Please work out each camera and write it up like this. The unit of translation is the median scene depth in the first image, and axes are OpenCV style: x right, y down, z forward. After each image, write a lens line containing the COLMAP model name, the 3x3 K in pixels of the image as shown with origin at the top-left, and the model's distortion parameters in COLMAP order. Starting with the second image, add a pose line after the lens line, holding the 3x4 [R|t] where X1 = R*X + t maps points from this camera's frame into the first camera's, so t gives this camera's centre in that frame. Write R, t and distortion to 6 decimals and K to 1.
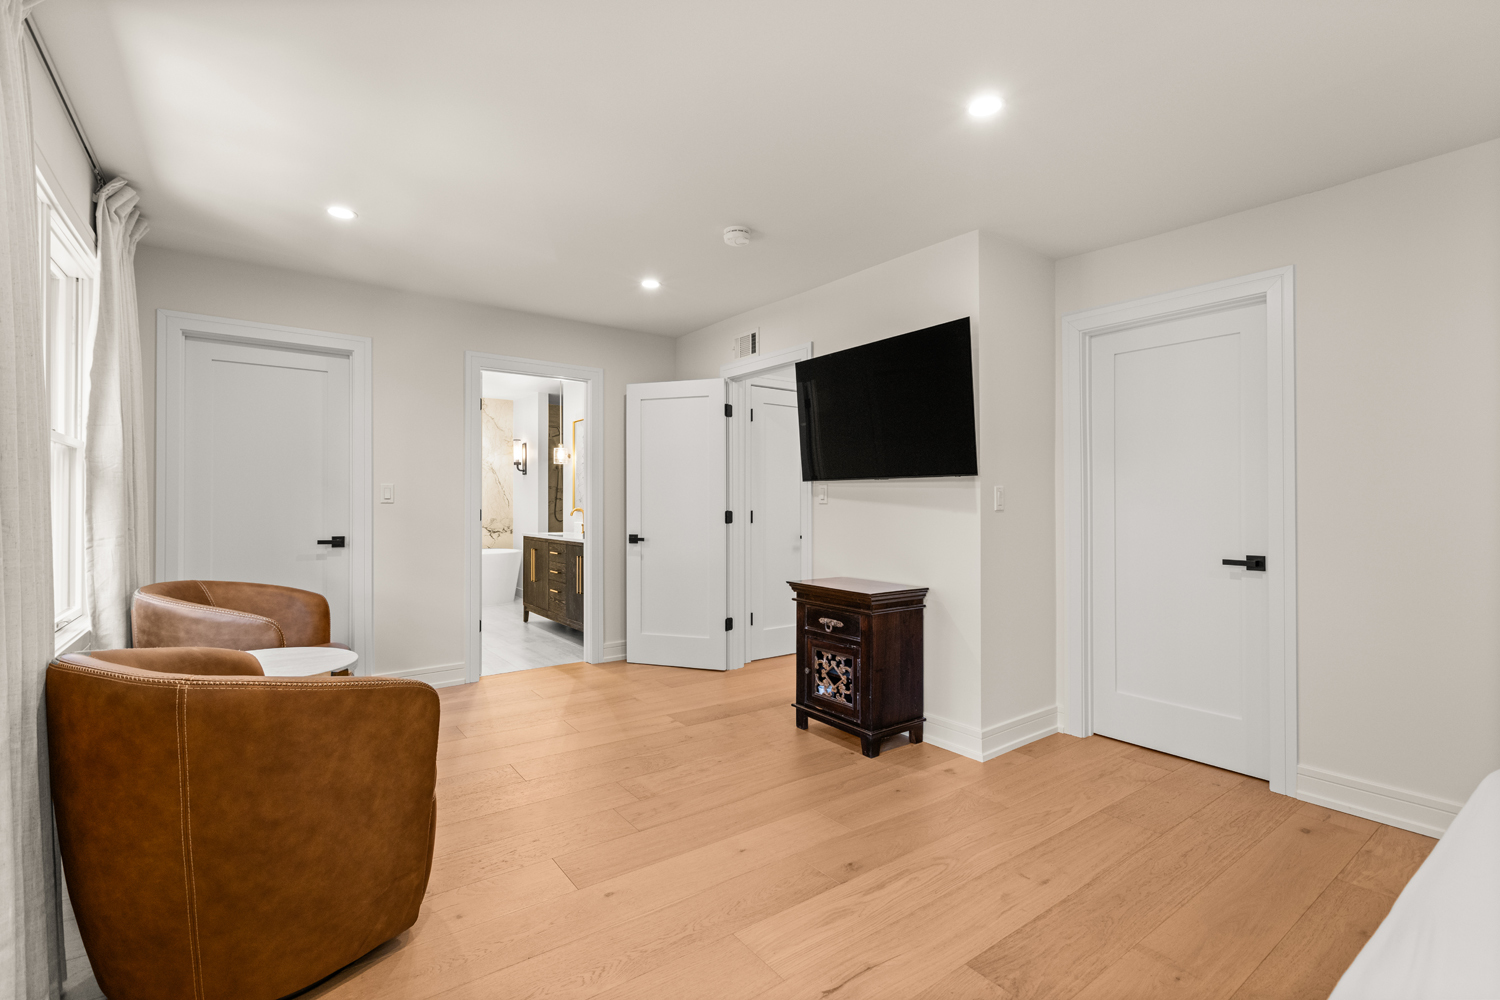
lens RADIAL K [[667.2, 0, 749.0], [0, 667.2, 504.5], [0, 0, 1]] dist [-0.001458, -0.000197]
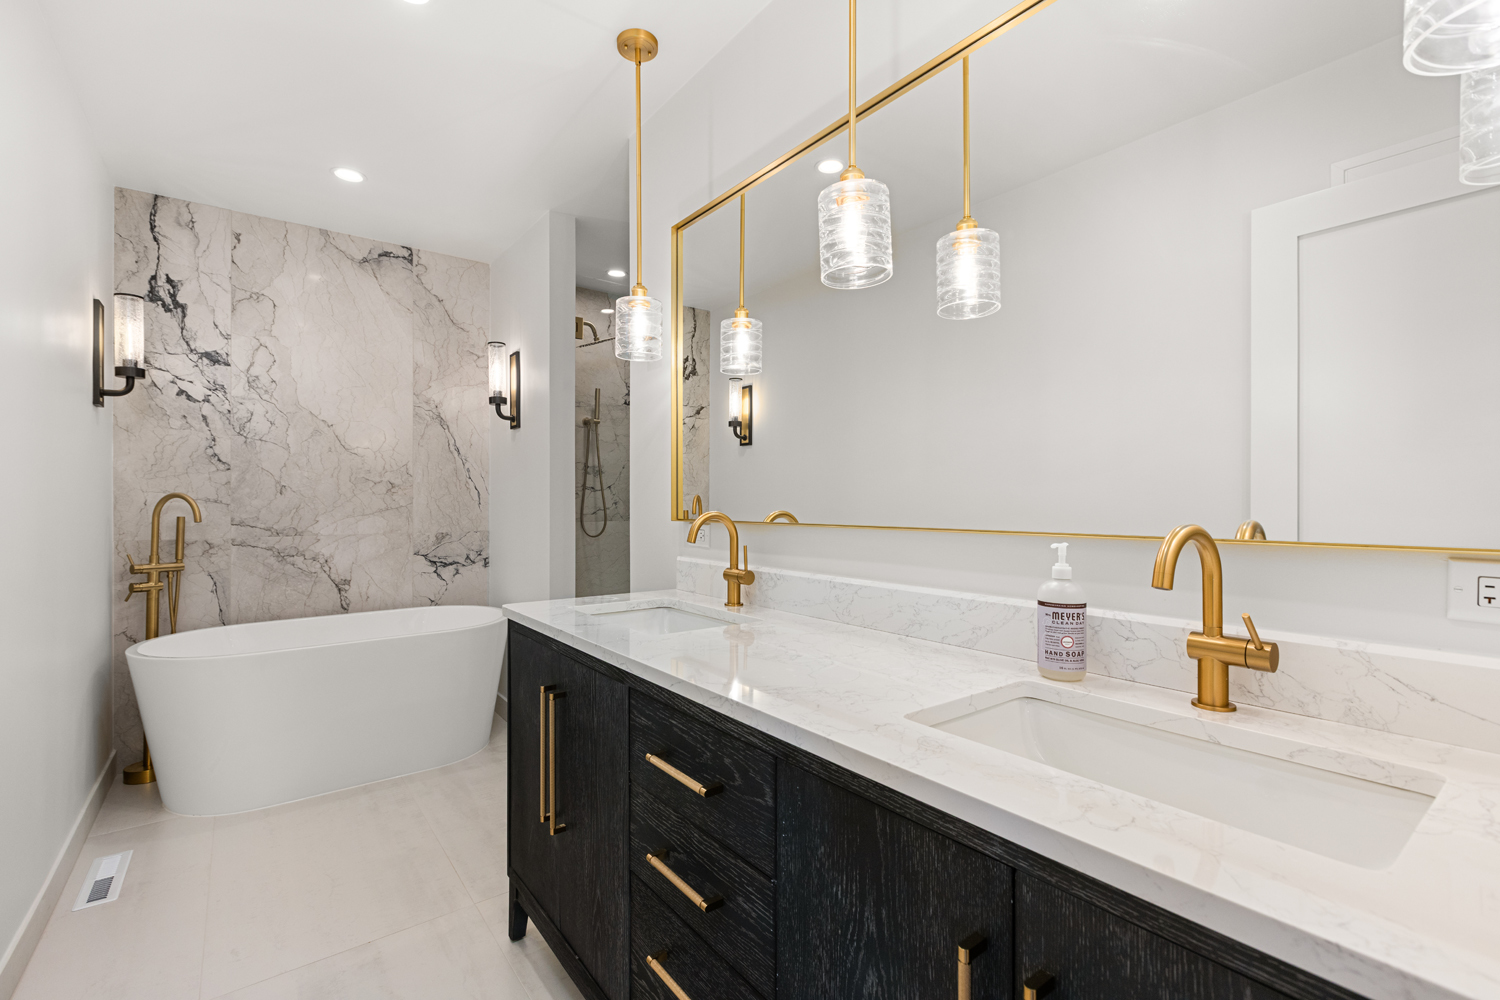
lens RADIAL K [[667.2, 0, 753.0], [0, 667.2, 497.9], [0, 0, 1]] dist [-0.001458, -0.000197]
pose [[0.999922, -0.003093, 0.012078, -0.194447], [0.003176, 0.999971, -0.006896, 0.001936], [-0.012056, 0.006934, 0.999903, 0.585621]]
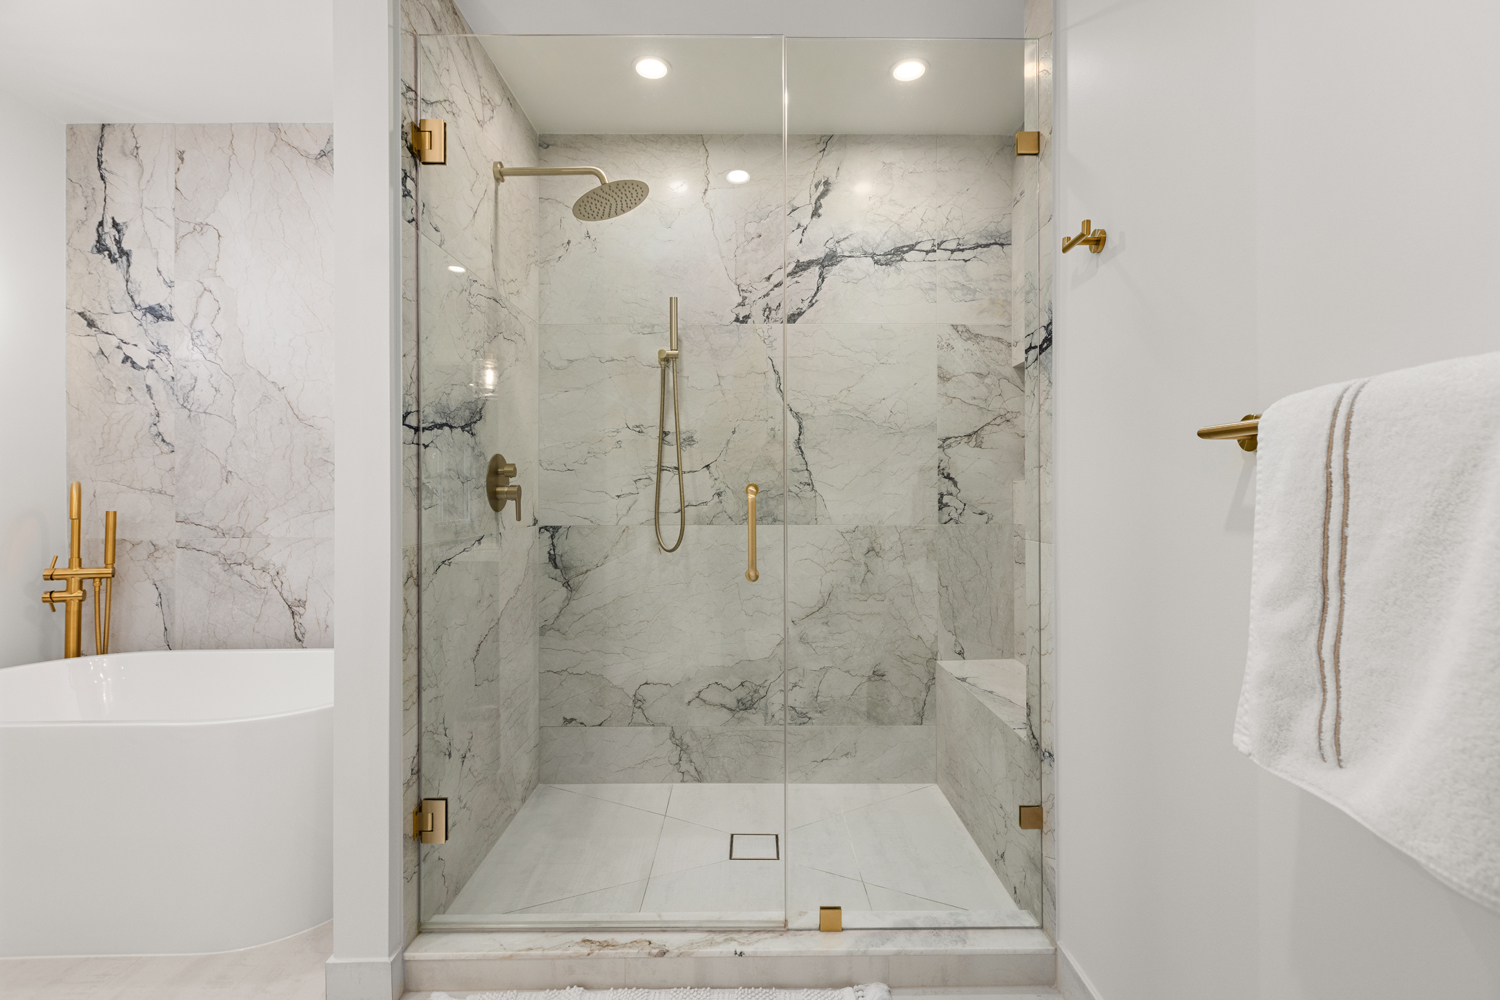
lens RADIAL K [[667.2, 0, 747.6], [0, 667.2, 493.4], [0, 0, 1]] dist [-0.001458, -0.000197]
pose [[0.800325, -0.005241, -0.599544, -0.102158], [0.003753, 0.999986, -0.003732, 0.002977], [0.599555, 0.000737, 0.800333, 0.880634]]
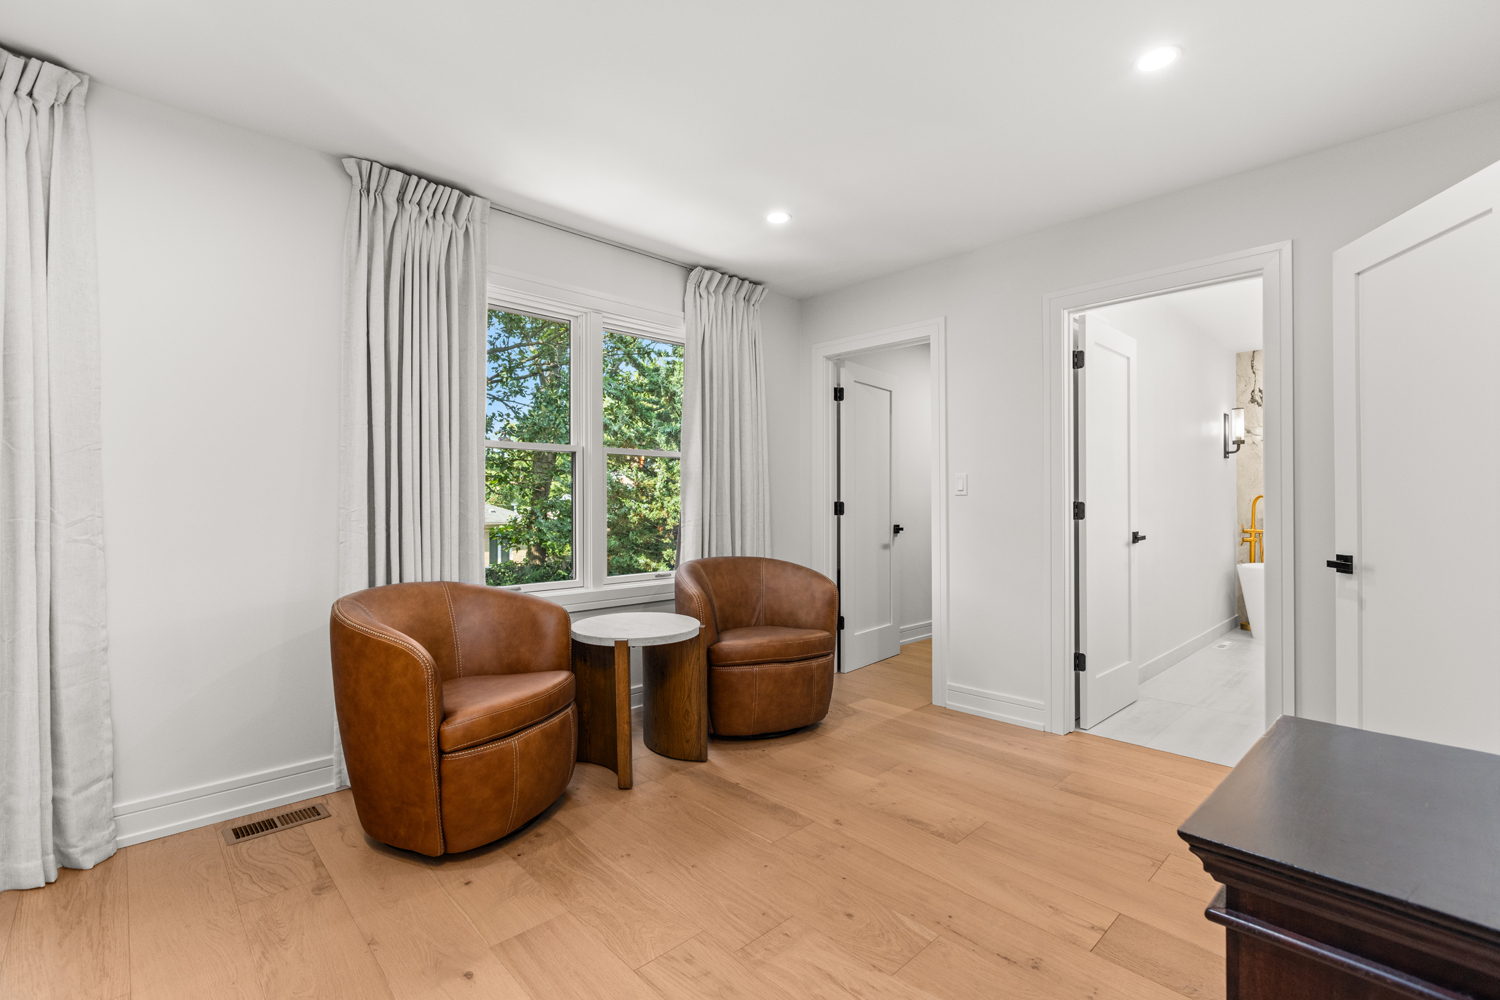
lens RADIAL K [[667.2, 0, 748.0], [0, 667.2, 497.9], [0, 0, 1]] dist [-0.001458, -0.000197]
pose [[0.123739, -0.006469, -0.992294, 0.152950], [0.000670, 0.999979, -0.006436, 0.003365], [0.992315, 0.000131, 0.123741, 0.298153]]
